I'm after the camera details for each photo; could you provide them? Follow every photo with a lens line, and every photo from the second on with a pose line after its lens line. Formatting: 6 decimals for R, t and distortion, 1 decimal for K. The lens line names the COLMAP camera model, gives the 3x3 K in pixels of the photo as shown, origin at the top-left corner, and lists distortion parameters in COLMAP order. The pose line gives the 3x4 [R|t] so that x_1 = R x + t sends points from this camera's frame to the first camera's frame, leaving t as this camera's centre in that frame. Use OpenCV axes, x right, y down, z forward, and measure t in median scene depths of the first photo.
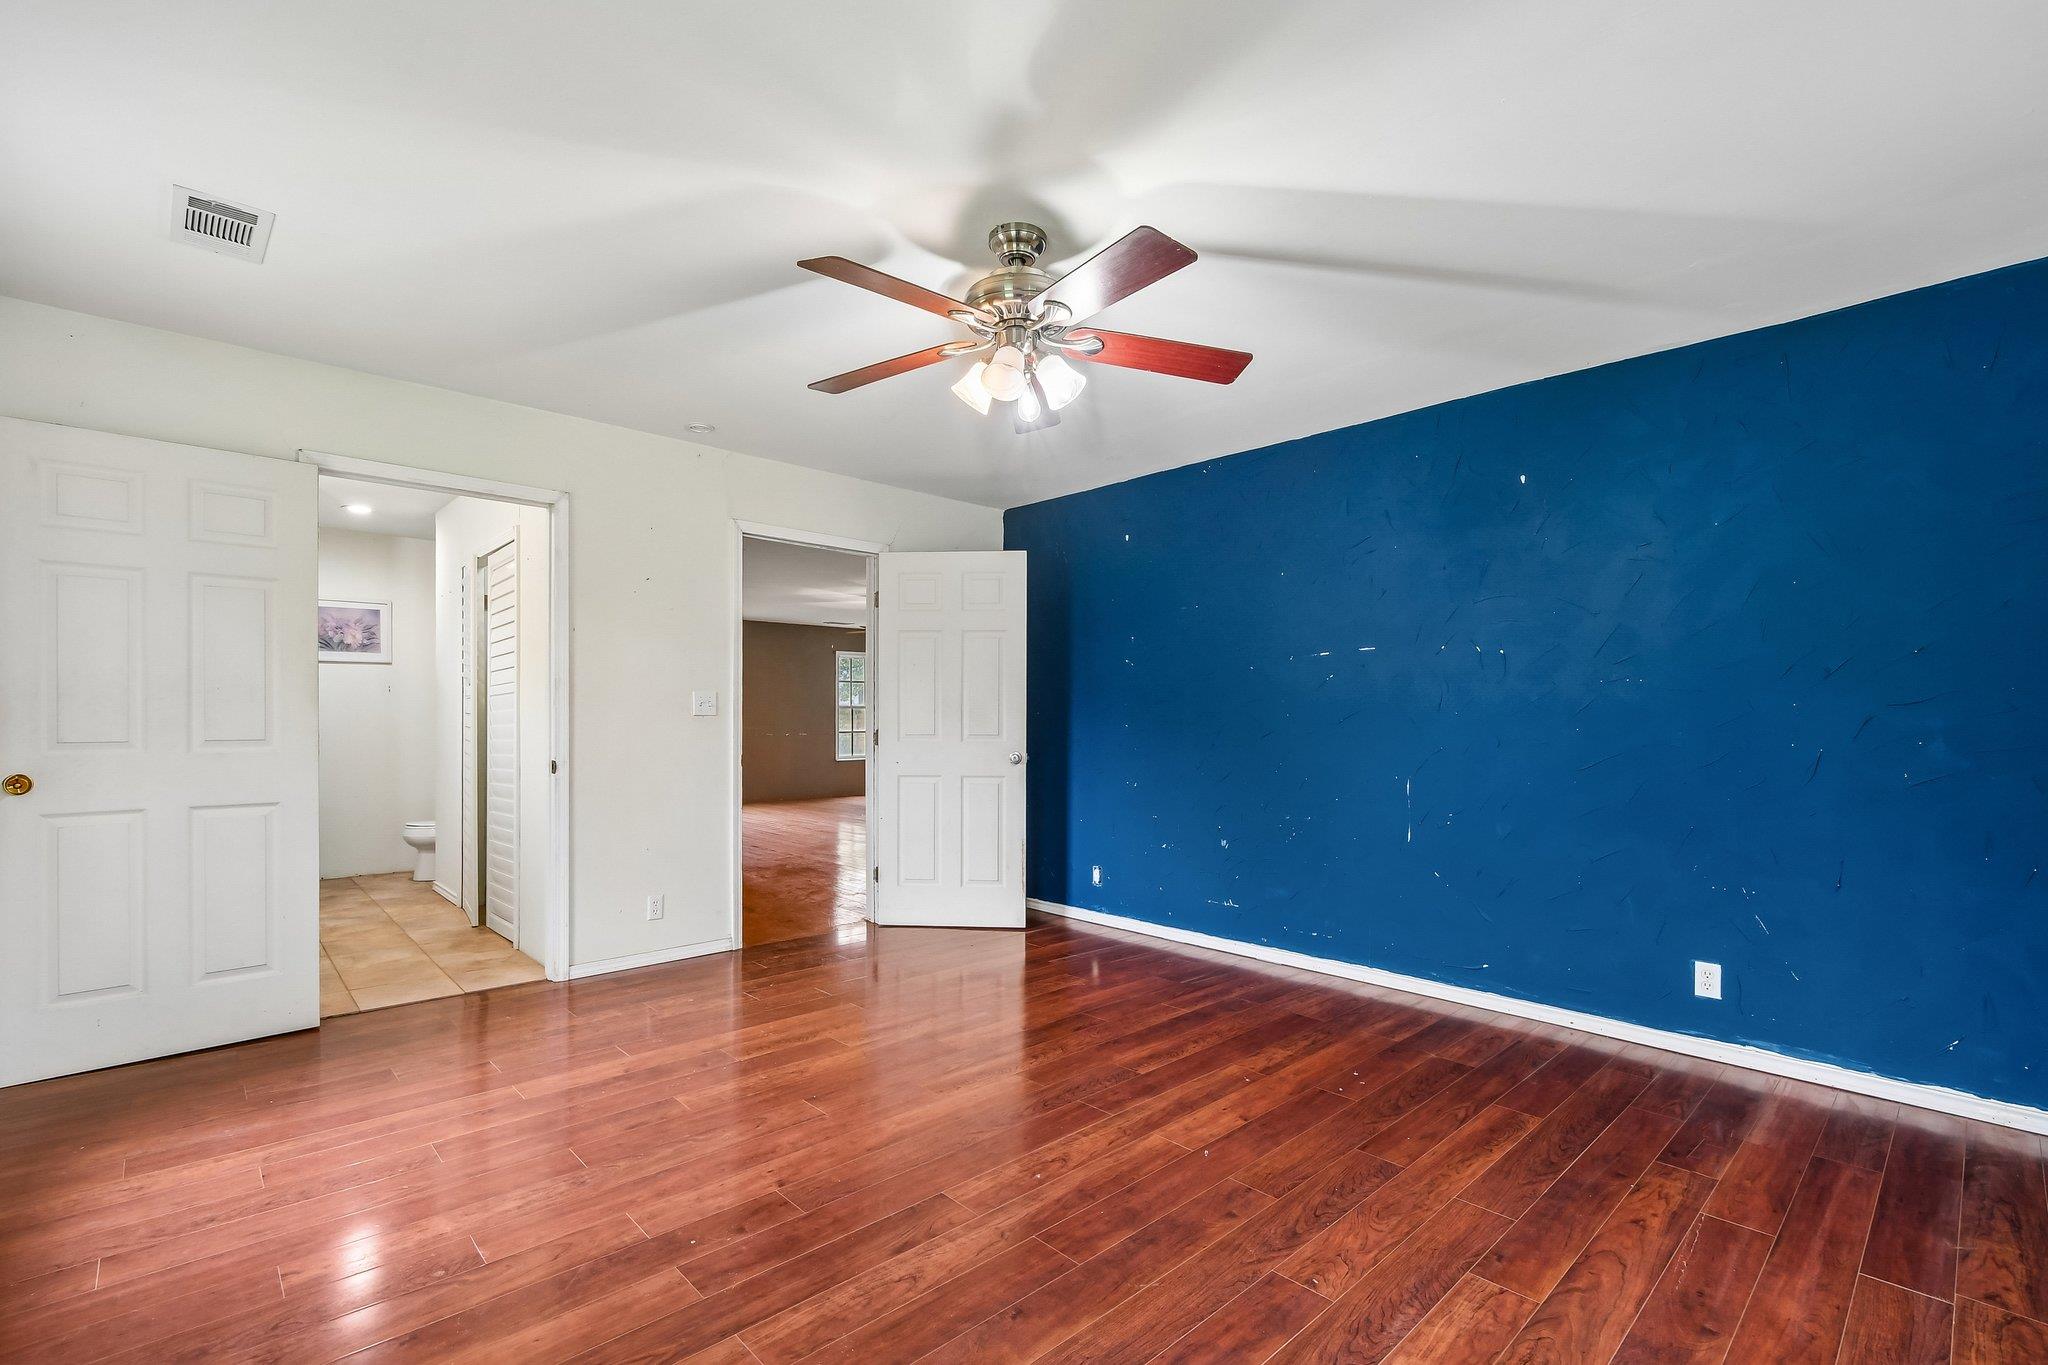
lens RADIAL K [[922.6, 0, 1031.5], [0, 922.6, 710.5], [0, 0, 1]] dist [-0.003120, -0.000318]
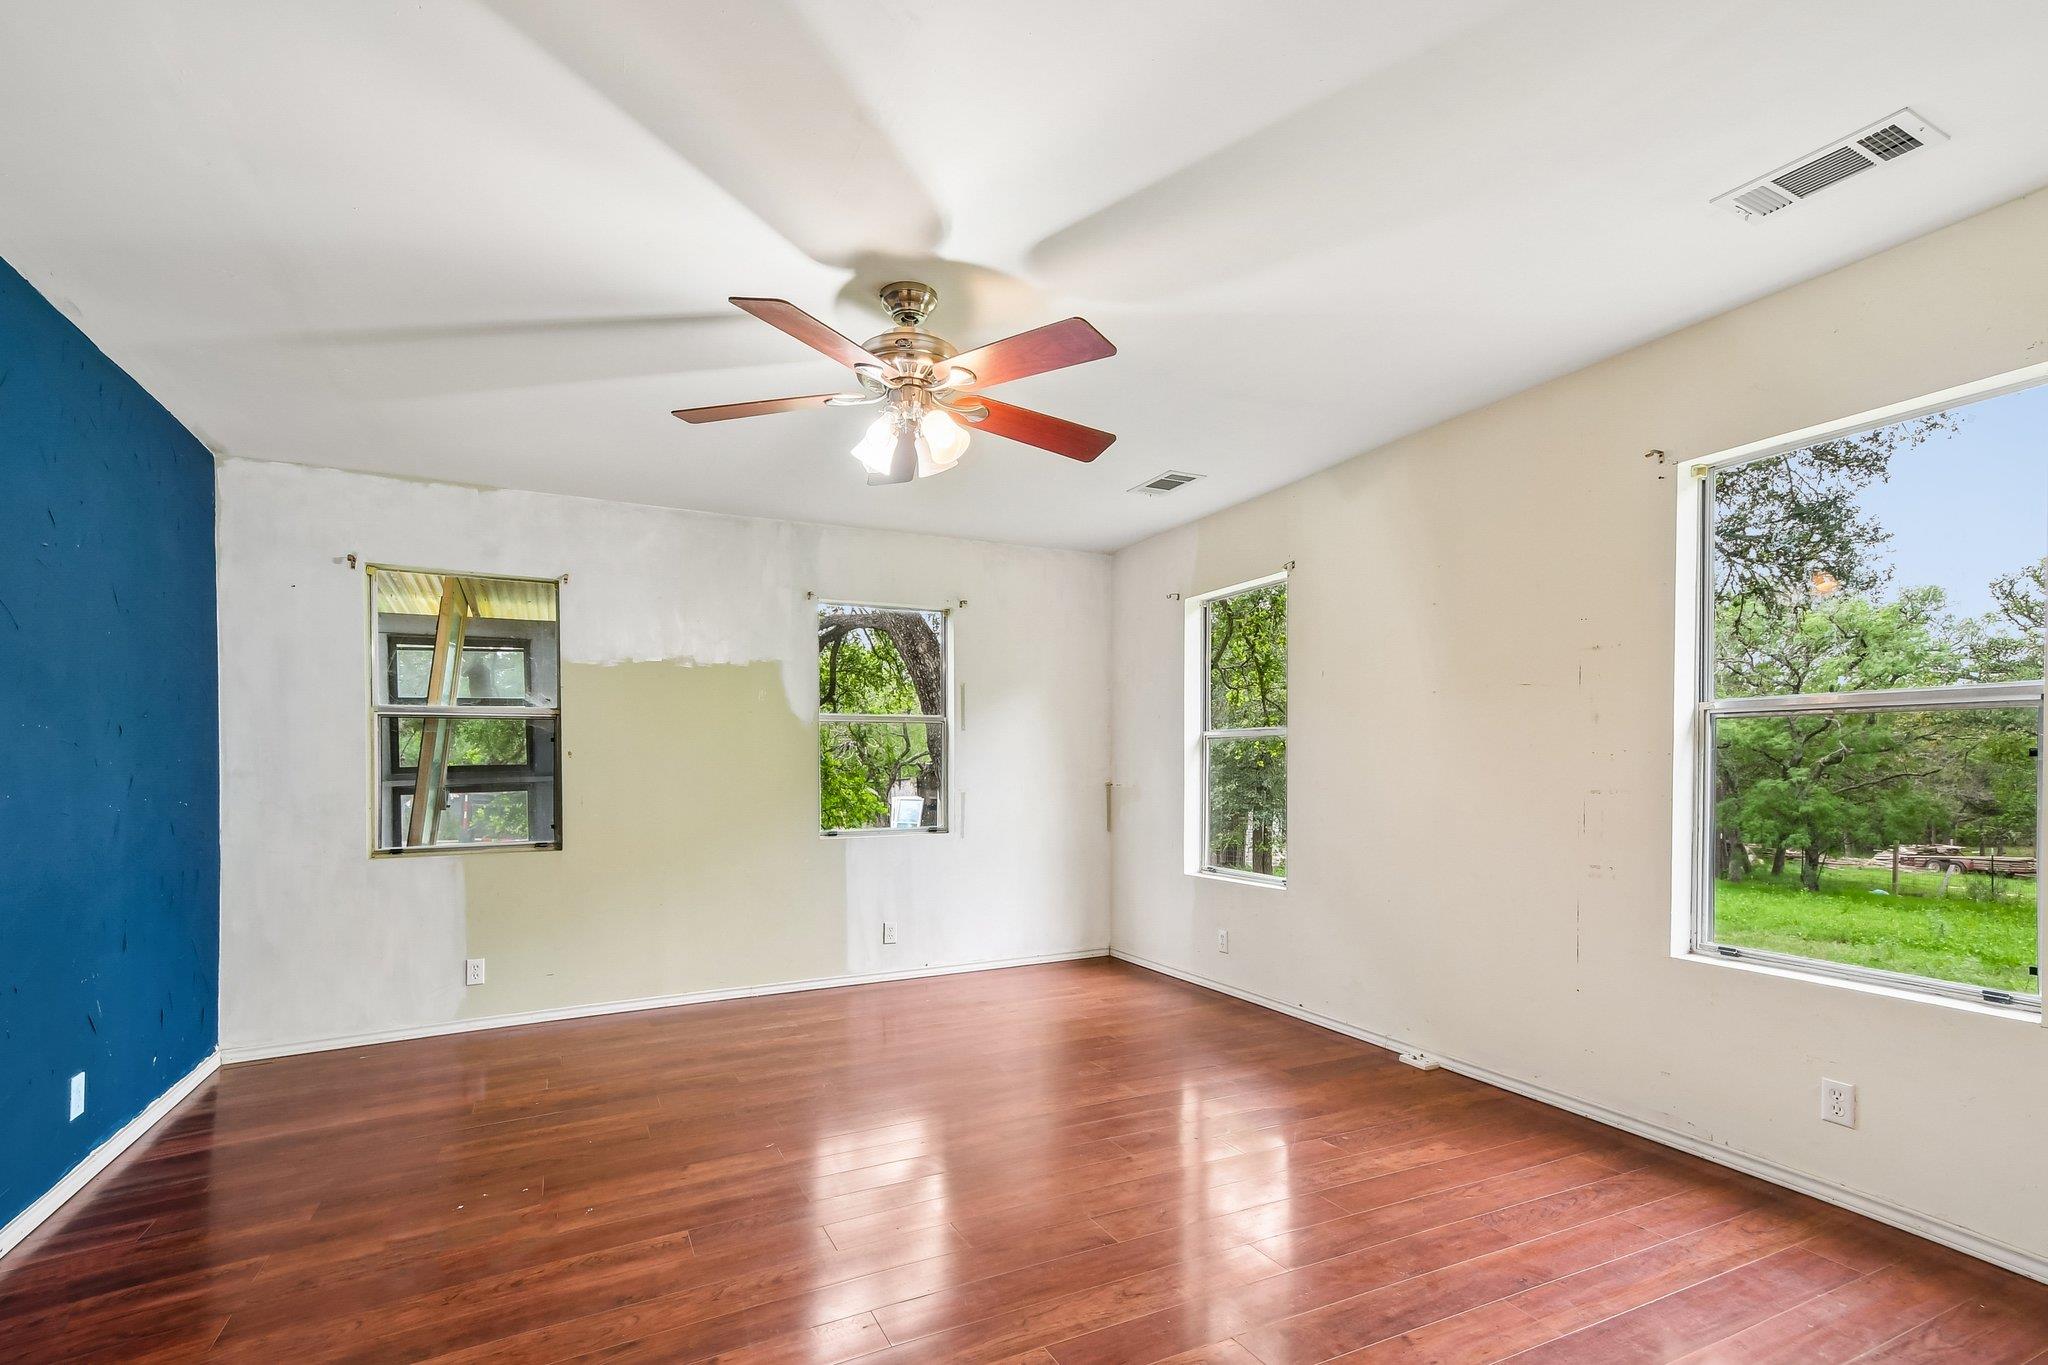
lens RADIAL K [[943.5, 0, 1002.6], [0, 943.5, 758.8], [0, 0, 1]] dist [0.097328, 0.000108]
pose [[-0.949754, 0.009884, 0.312841, -0.378670], [0.003762, 0.999790, -0.020168, 0.017690], [-0.312974, -0.017978, -0.949591, 1.662081]]
